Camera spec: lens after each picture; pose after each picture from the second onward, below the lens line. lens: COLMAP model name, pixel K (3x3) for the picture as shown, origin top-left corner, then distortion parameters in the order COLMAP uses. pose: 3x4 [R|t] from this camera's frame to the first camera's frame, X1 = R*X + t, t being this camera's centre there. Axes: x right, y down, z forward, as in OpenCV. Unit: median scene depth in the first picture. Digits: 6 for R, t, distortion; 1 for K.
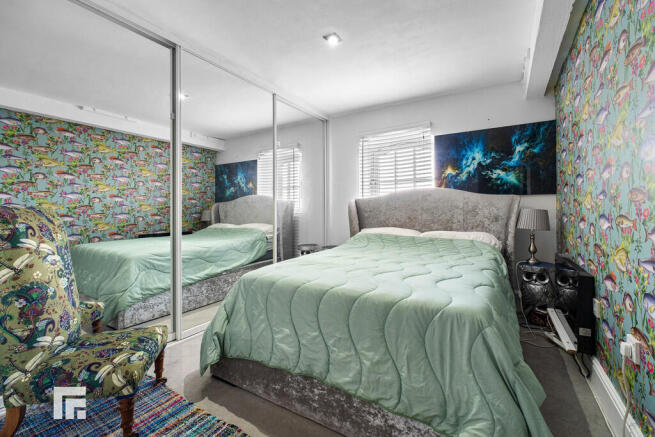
lens RADIAL K [[286.8, 0, 327.5], [0, 286.8, 218.5], [0, 0, 1]] dist [0.001190, 0.000545]
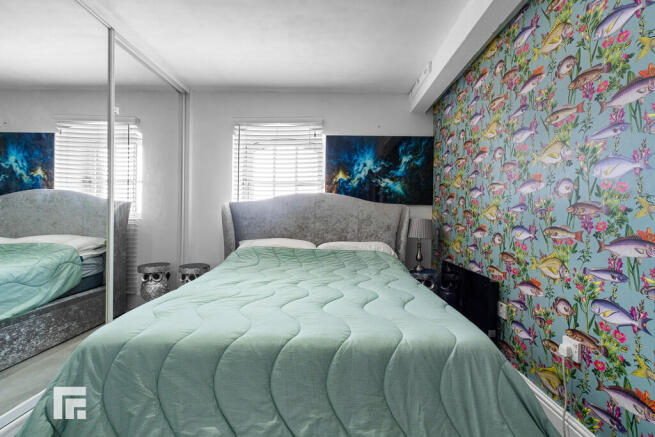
lens RADIAL K [[309.1, 0, 328.3], [0, 309.1, 226.1], [0, 0, 1]] dist [-0.001014, 0.000417]
pose [[0.855671, -0.000401, 0.517521, -0.134405], [-0.001223, 0.999995, 0.002798, -0.007451], [-0.517519, -0.003027, 0.855666, 0.183621]]
